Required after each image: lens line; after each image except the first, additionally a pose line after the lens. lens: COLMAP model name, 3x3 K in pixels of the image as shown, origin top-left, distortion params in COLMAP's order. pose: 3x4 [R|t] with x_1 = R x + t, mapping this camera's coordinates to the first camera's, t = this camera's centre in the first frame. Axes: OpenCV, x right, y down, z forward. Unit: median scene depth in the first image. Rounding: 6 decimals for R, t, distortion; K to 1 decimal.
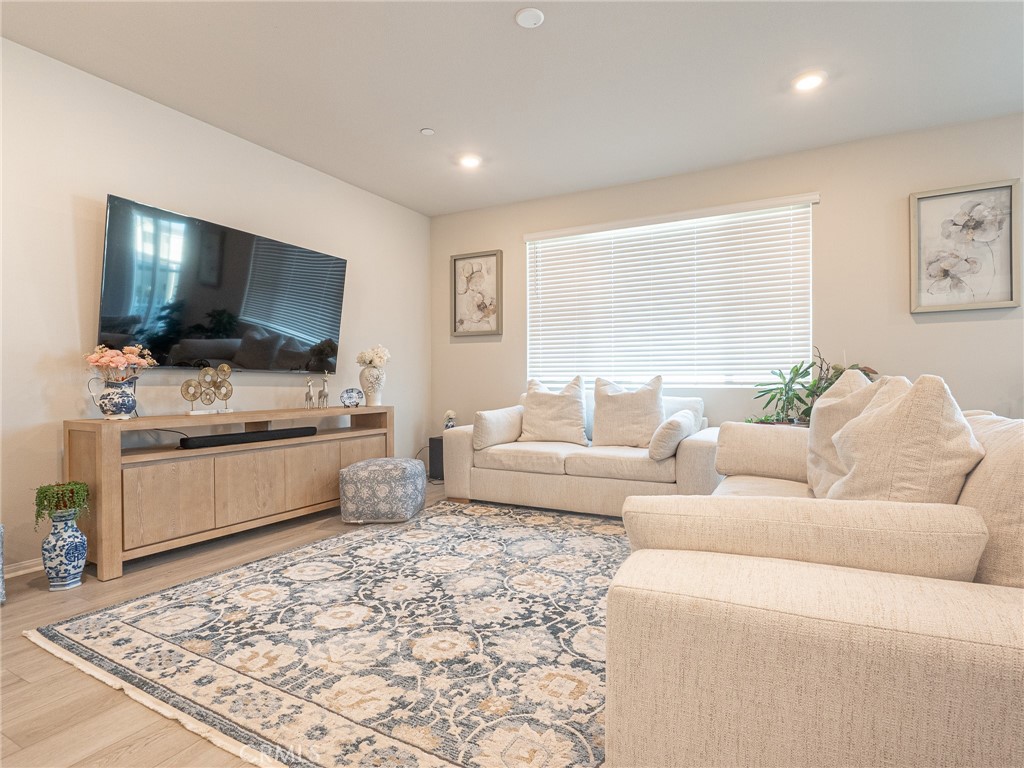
lens RADIAL K [[524.9, 0, 514.0], [0, 524.9, 382.1], [0, 0, 1]] dist [-0.002709, -0.000170]
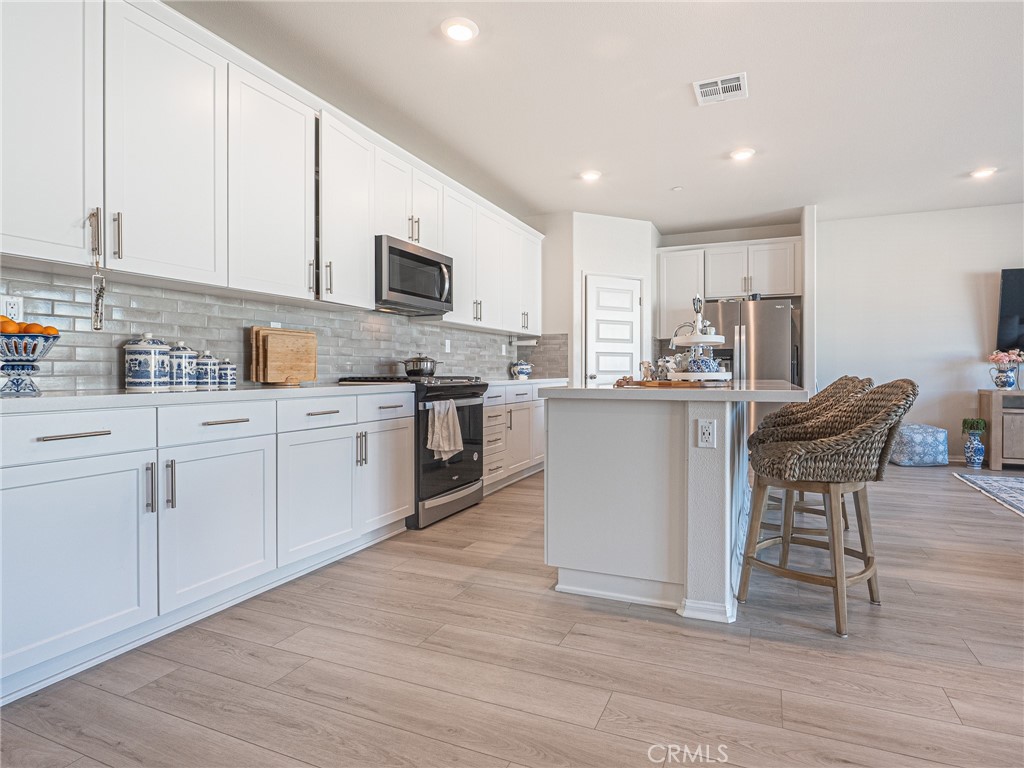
lens RADIAL K [[579.9, 0, 512.6], [0, 579.9, 379.4], [0, 0, 1]] dist [-0.030085, -0.001079]
pose [[0.098022, 0.019552, -0.994992, 1.137184], [-0.010319, 0.999773, 0.018630, 0.015388], [0.995131, 0.008441, 0.098201, -0.992180]]
